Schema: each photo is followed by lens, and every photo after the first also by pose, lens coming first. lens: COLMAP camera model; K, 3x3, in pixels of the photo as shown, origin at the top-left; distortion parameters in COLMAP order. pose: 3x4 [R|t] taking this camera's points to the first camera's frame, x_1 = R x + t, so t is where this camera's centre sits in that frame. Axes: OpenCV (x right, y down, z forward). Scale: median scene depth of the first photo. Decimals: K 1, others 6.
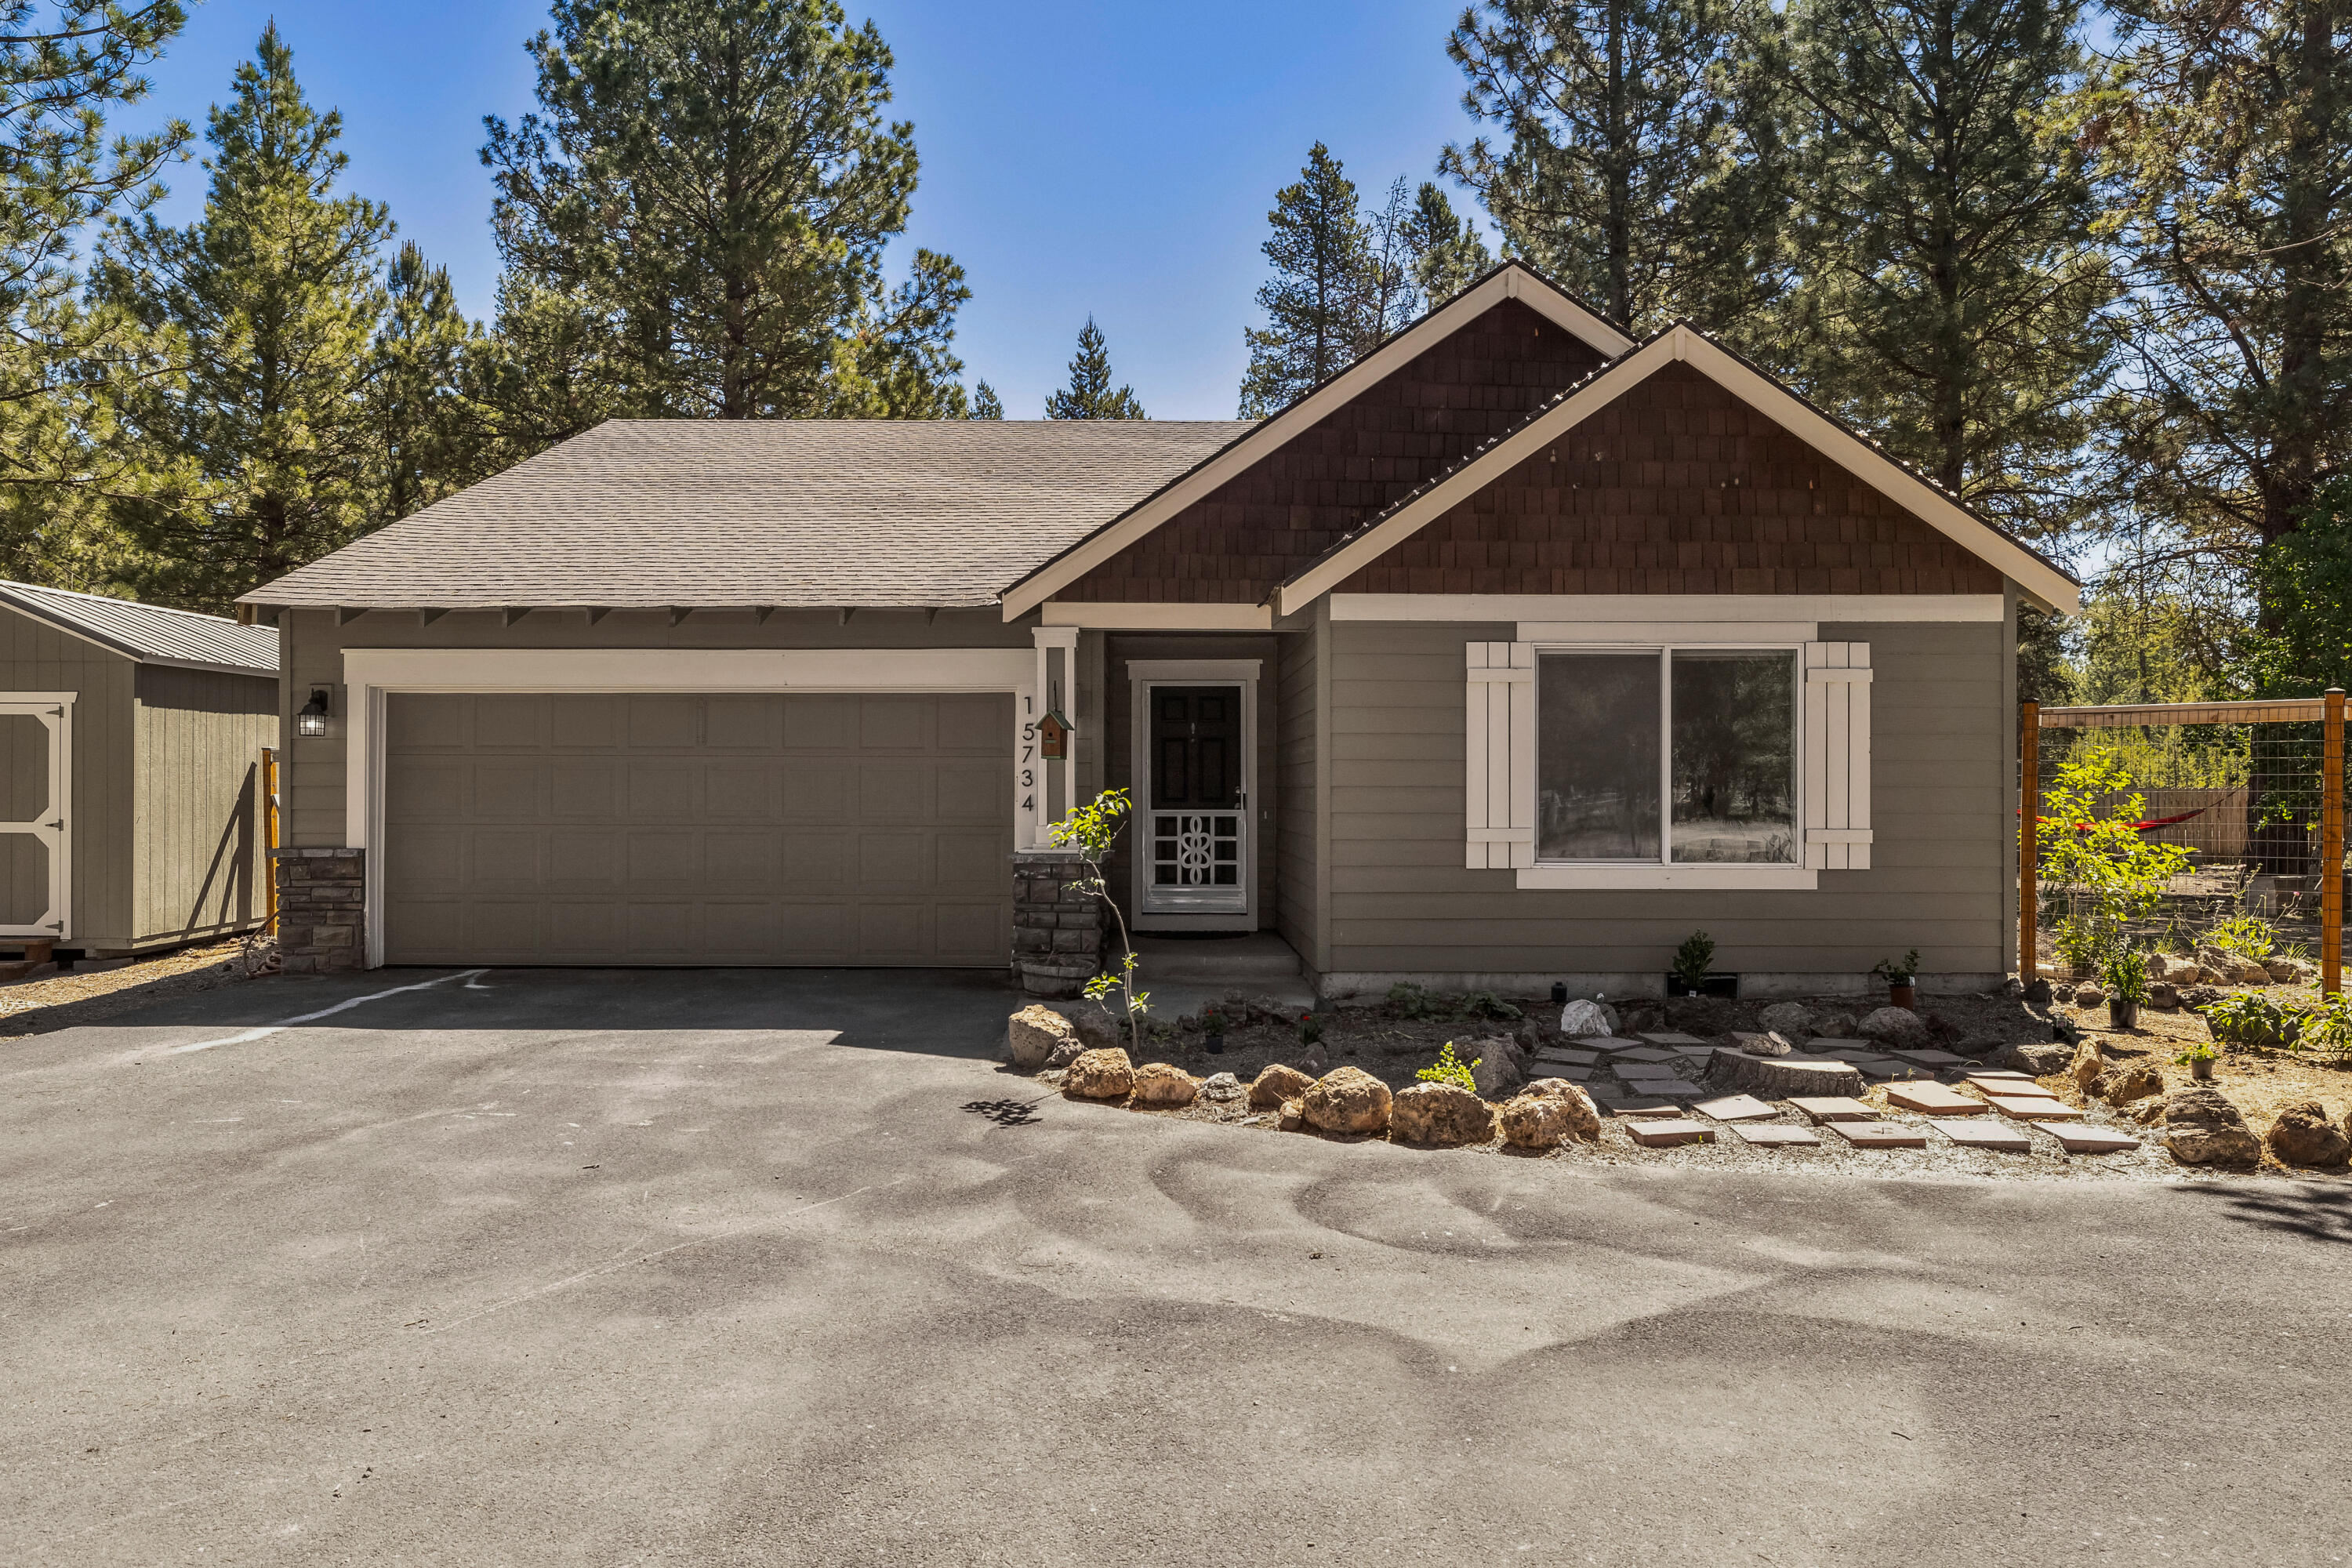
lens RADIAL K [[1455.5, 0, 1170.4], [0, 1455.5, 782.0], [0, 0, 1]] dist [0.002328, 0.000289]
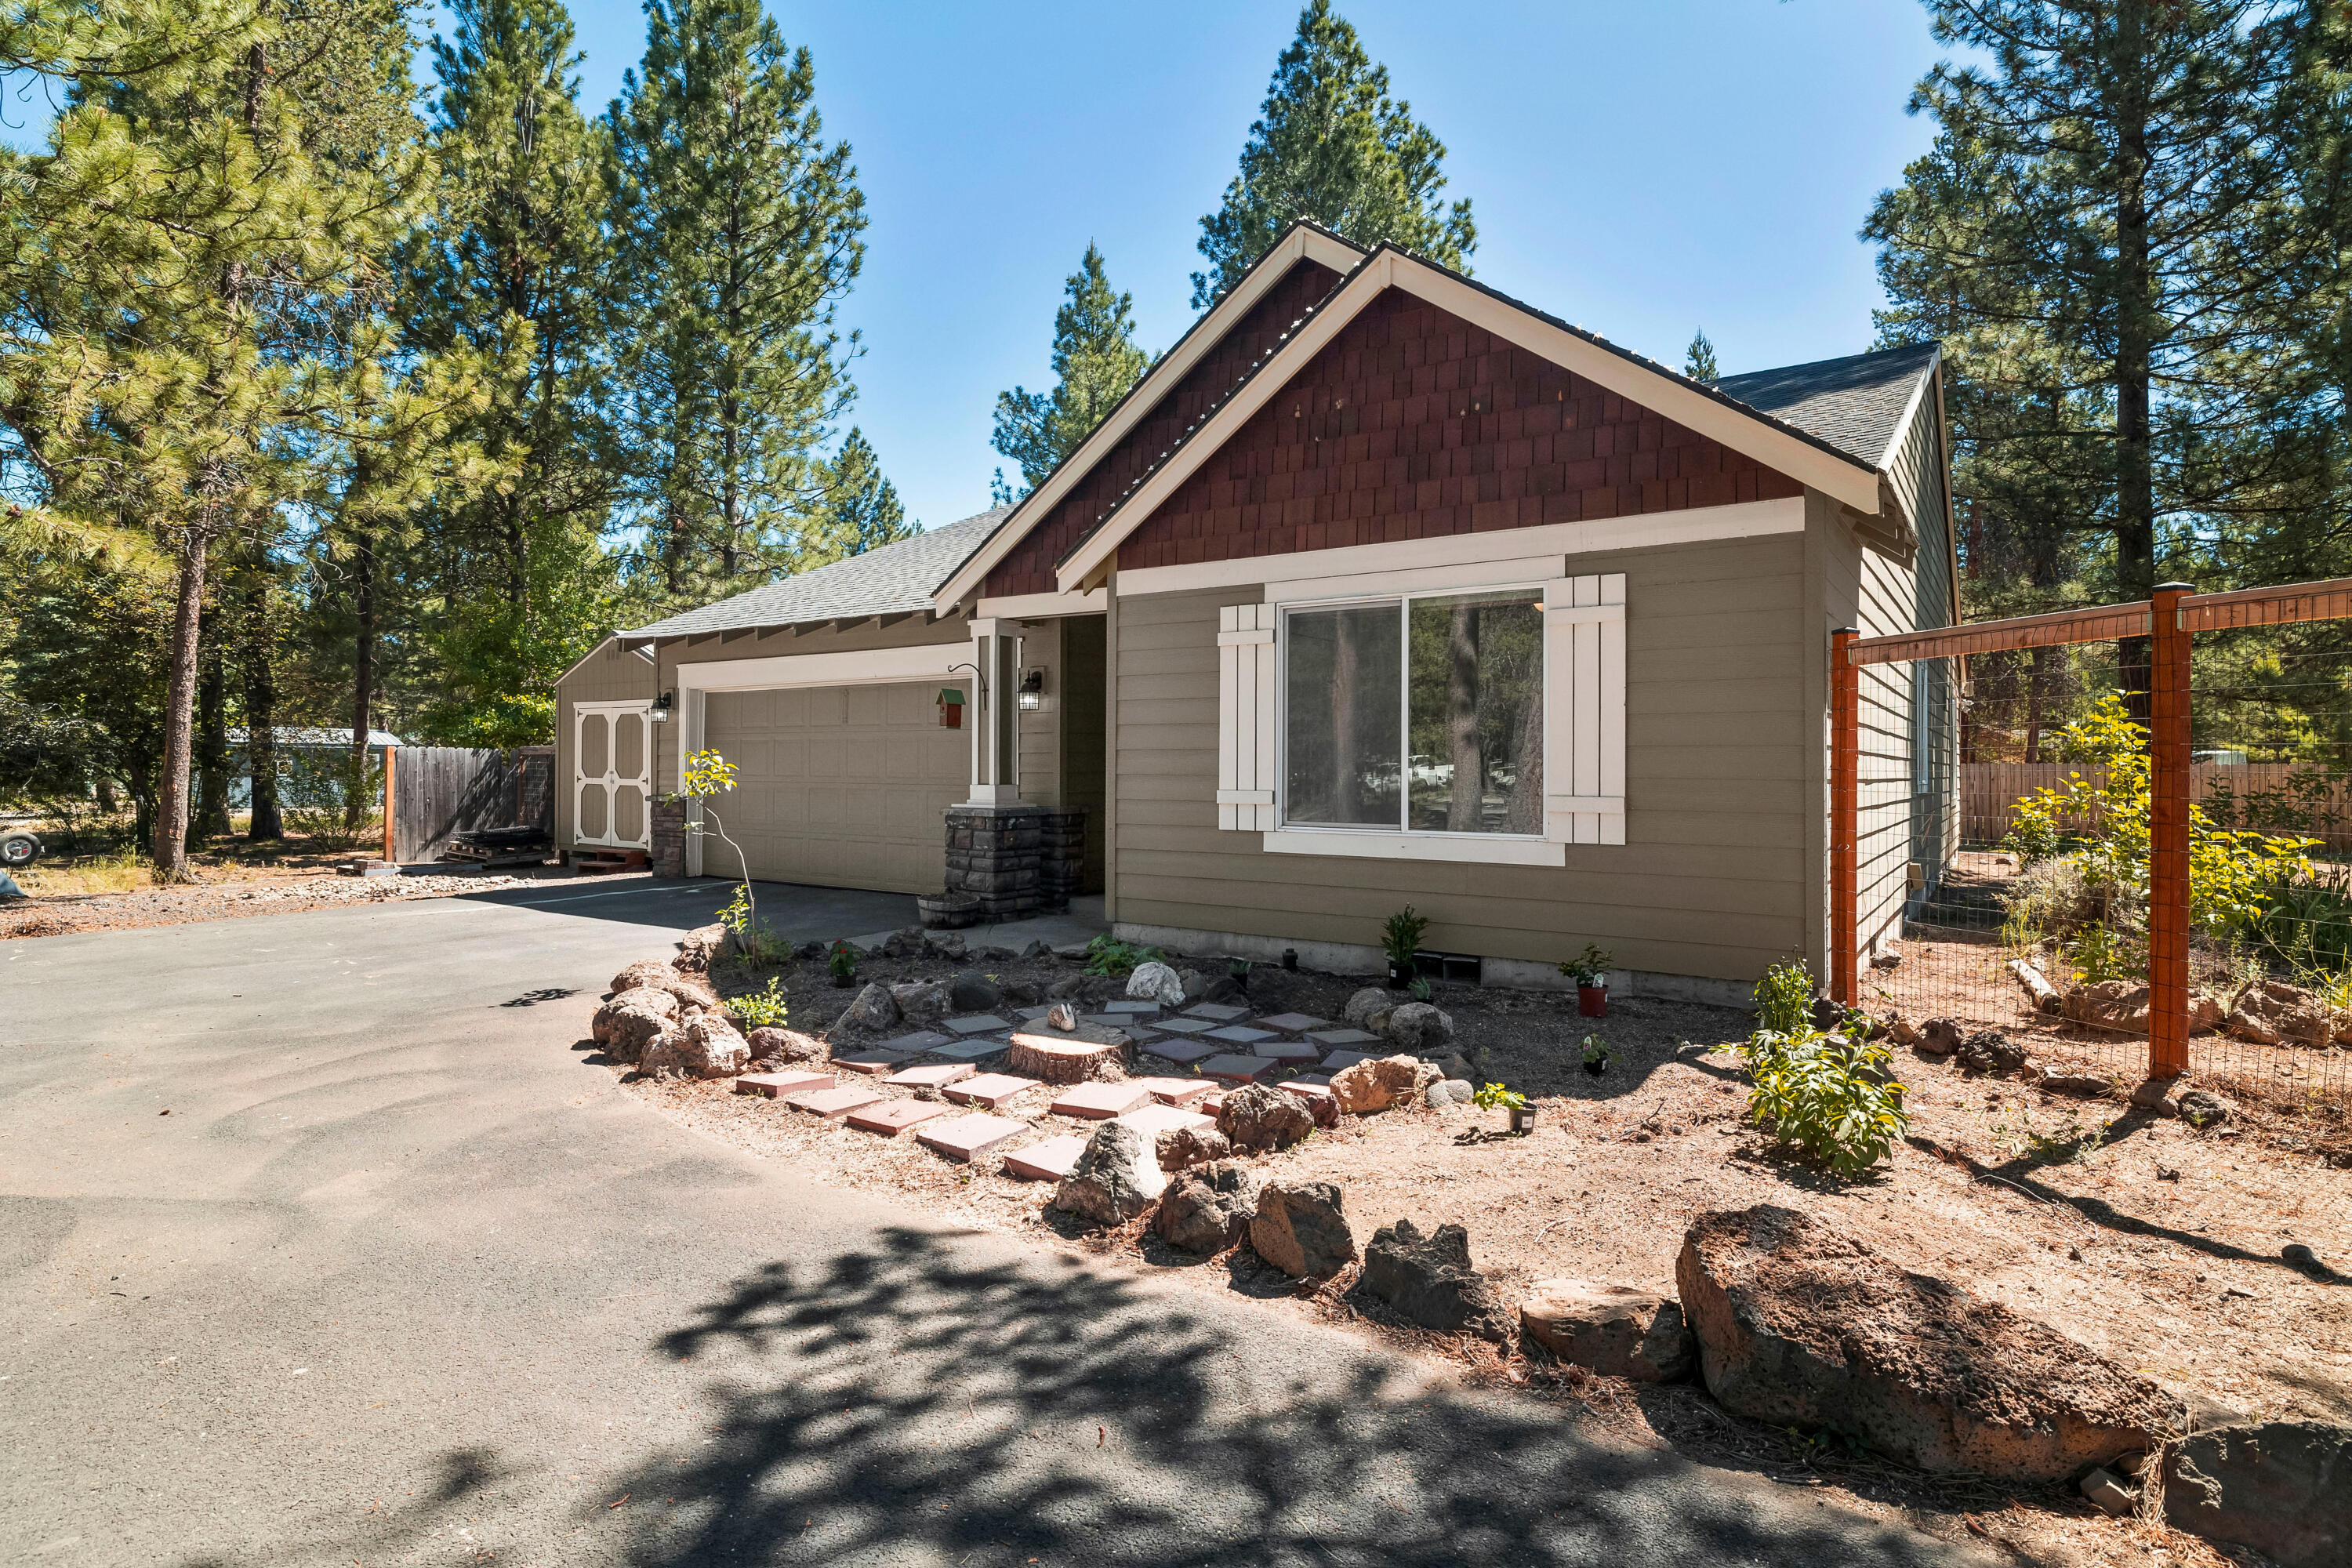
lens RADIAL K [[1196.5, 0, 1198.4], [0, 1196.5, 750.0], [0, 0, 1]] dist [-0.001205, -0.000840]
pose [[0.836988, -0.006525, -0.547182, 0.606720], [0.000645, 0.999940, -0.010937, 0.012114], [0.547221, 0.008801, 0.836942, 0.273406]]
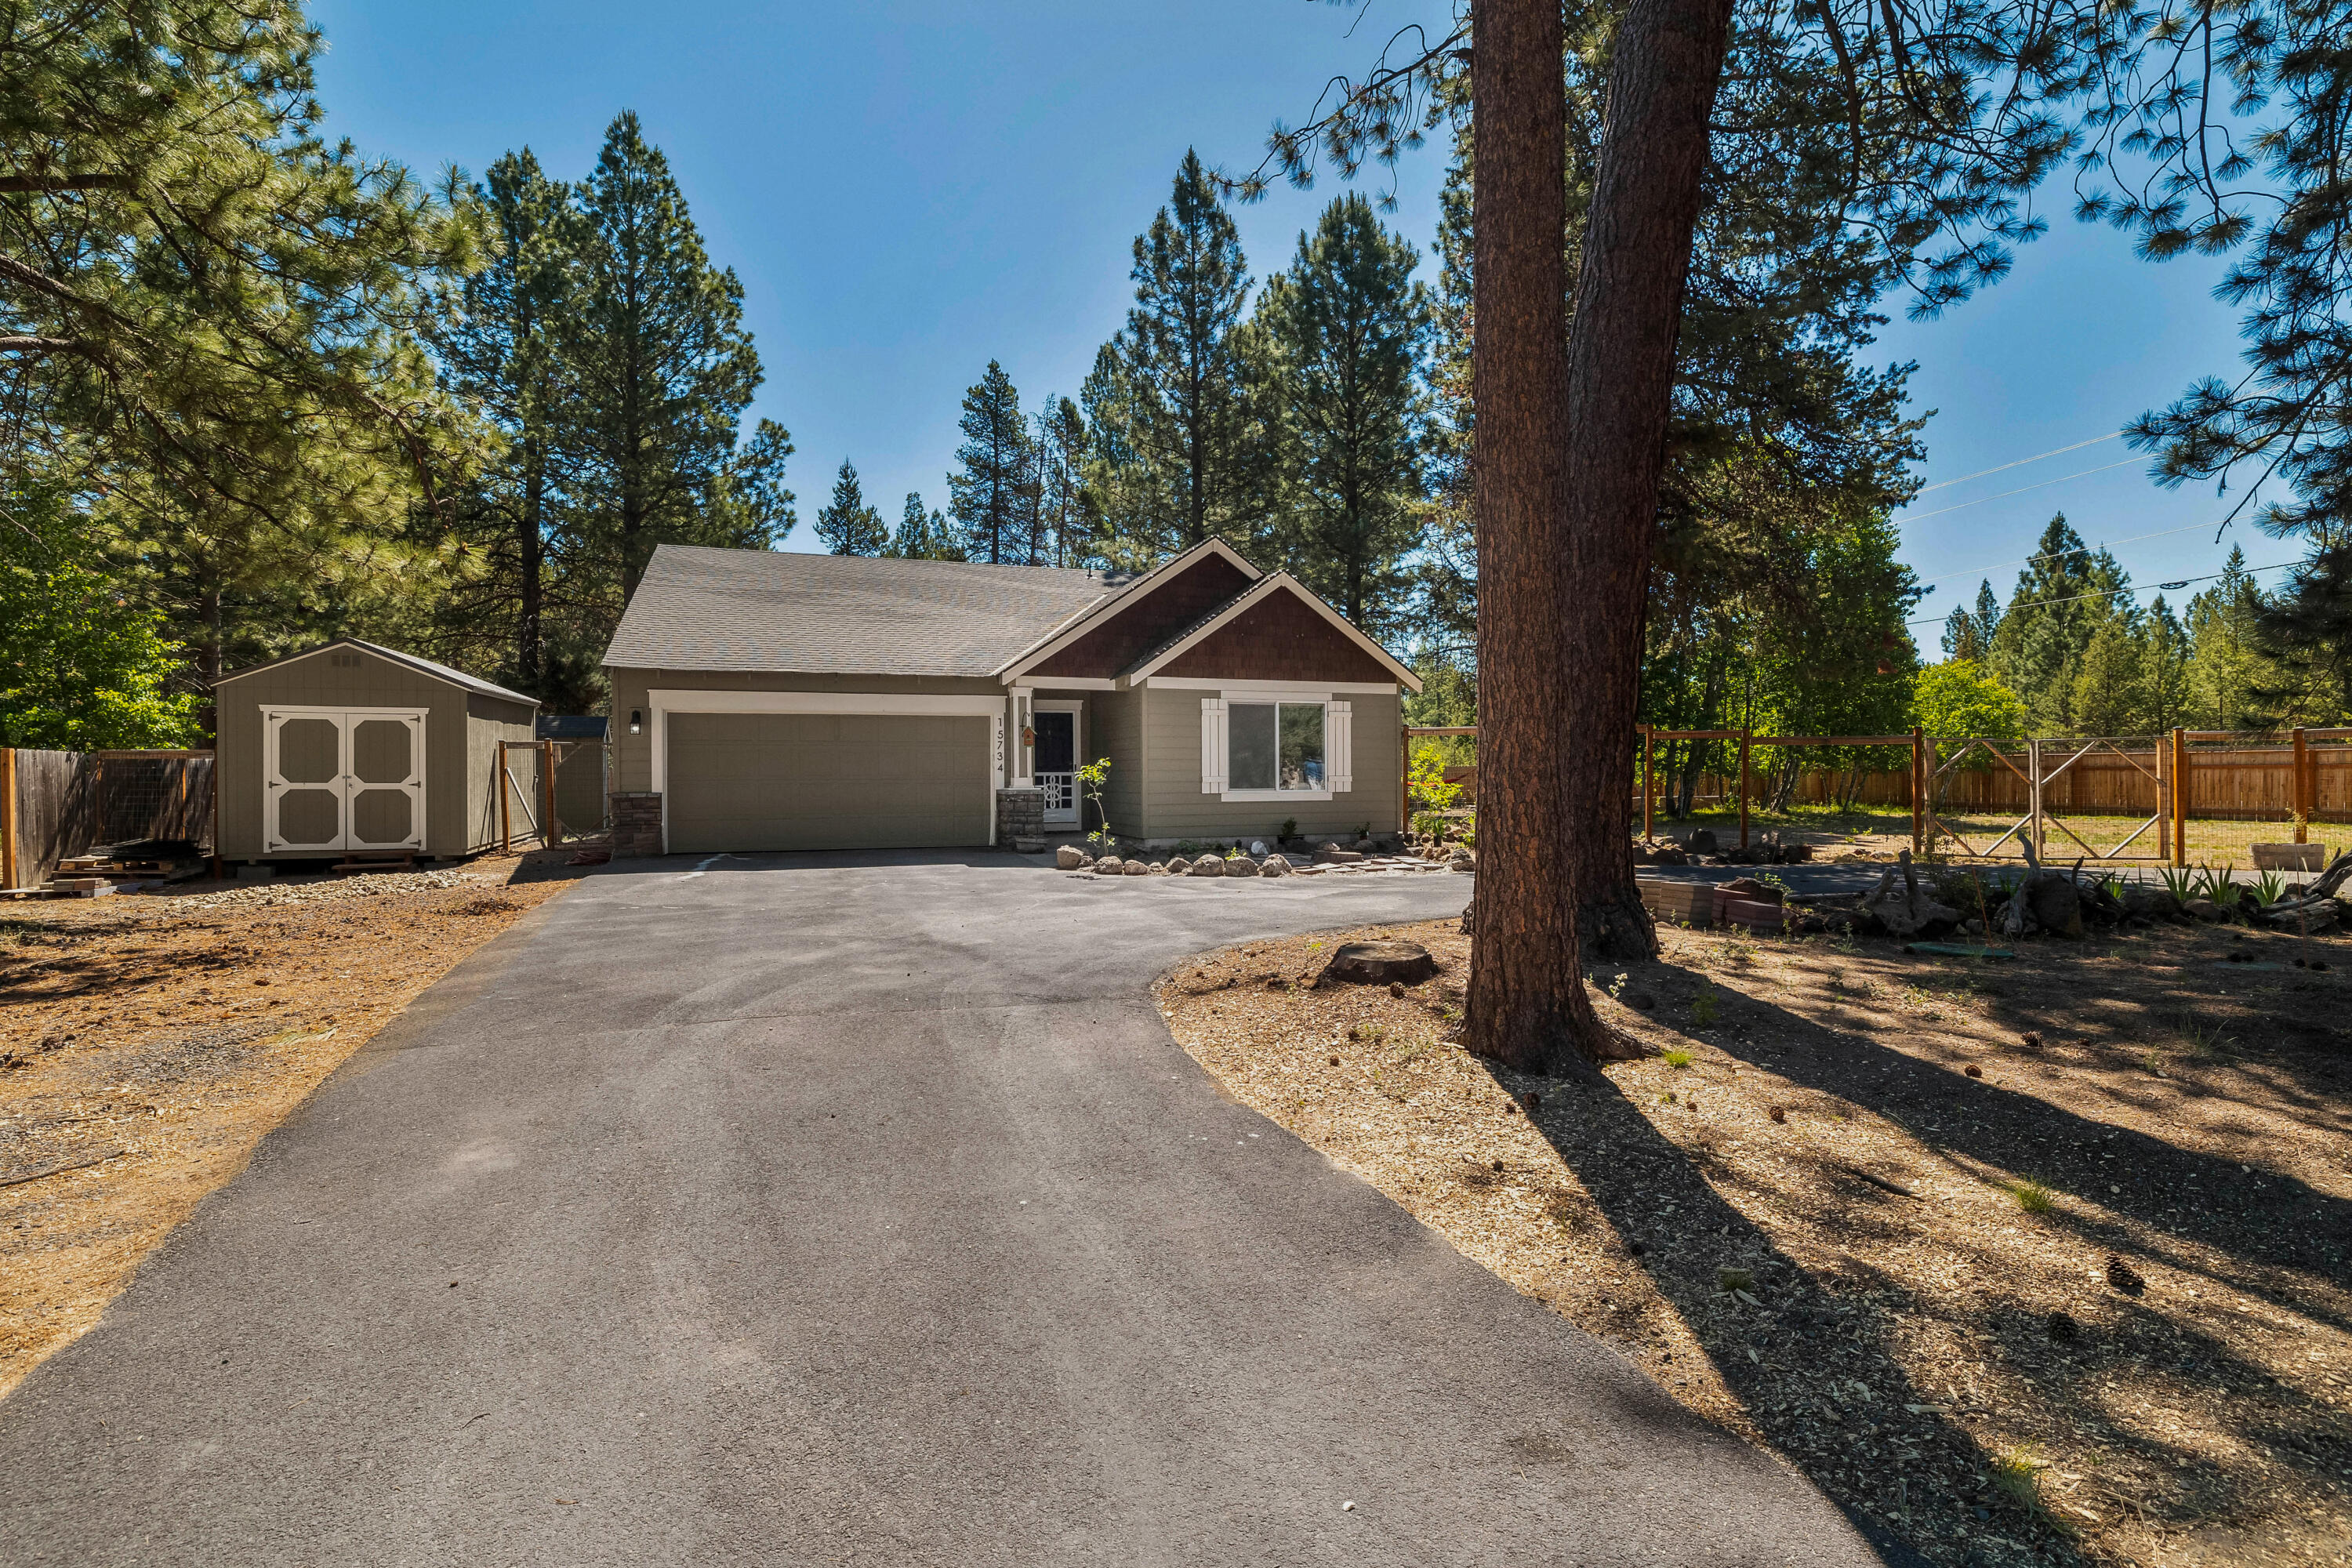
lens RADIAL K [[1129.6, 0, 1175.3], [0, 1129.6, 781.0], [0, 0, 1]] dist [-0.002031, -0.000100]
pose [[0.935555, -0.008084, 0.353089, -0.459880], [0.004820, 0.999937, 0.010121, 0.018877], [-0.353149, -0.007766, 0.935535, -0.670848]]
